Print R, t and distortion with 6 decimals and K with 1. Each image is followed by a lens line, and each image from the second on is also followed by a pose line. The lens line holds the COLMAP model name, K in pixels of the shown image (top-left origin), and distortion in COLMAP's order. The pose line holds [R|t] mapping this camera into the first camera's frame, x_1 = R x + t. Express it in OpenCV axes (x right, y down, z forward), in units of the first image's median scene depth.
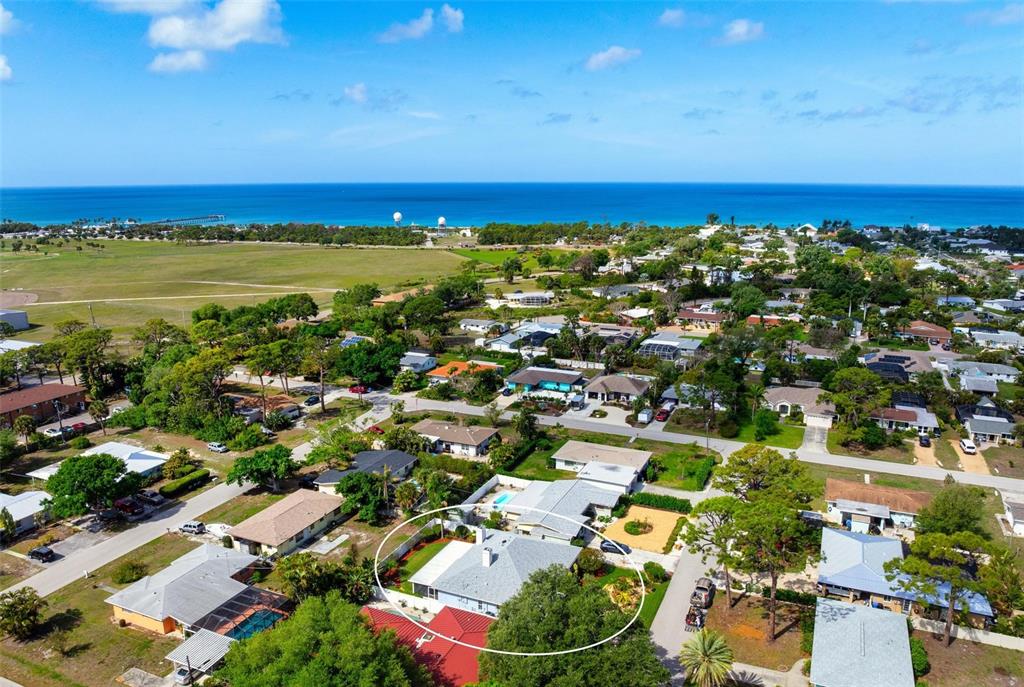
lens RADIAL K [[741.7, 0, 533.1], [0, 741.7, 360.3], [0, 0, 1]] dist [-0.037640, -0.002733]
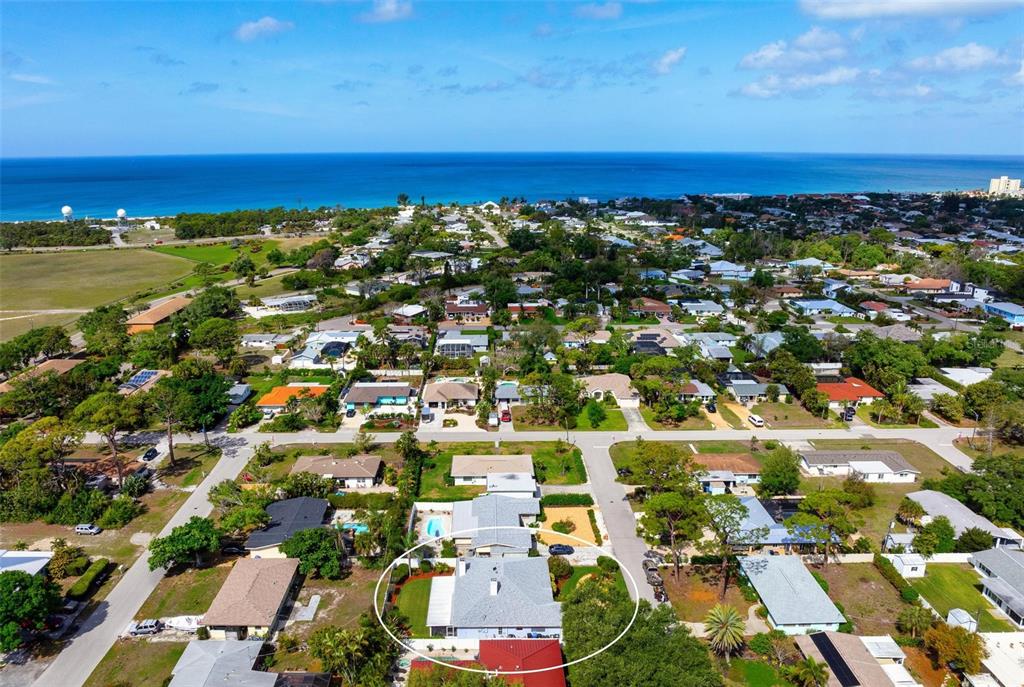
lens RADIAL K [[731.9, 0, 512.0], [0, 731.9, 343.5], [0, 0, 1]] dist [-0.037098, -0.004643]
pose [[0.908299, -0.107094, 0.404381, -0.242574], [0.098068, 0.994249, 0.043036, -0.078249], [-0.406664, 0.000567, 0.913578, -0.007687]]
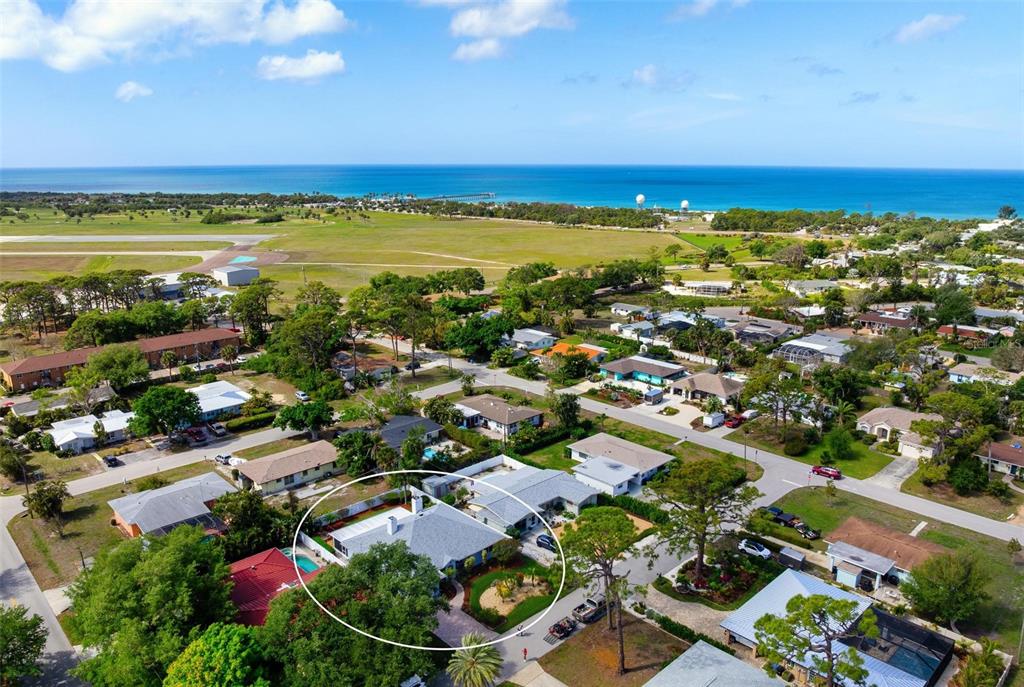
lens RADIAL K [[741.7, 0, 533.1], [0, 741.7, 360.3], [0, 0, 1]] dist [-0.037640, -0.002733]
pose [[0.925402, 0.102460, -0.364875, 0.261298], [-0.094227, 0.994733, 0.040351, -0.013682], [0.367087, -0.002960, 0.930182, 0.059893]]
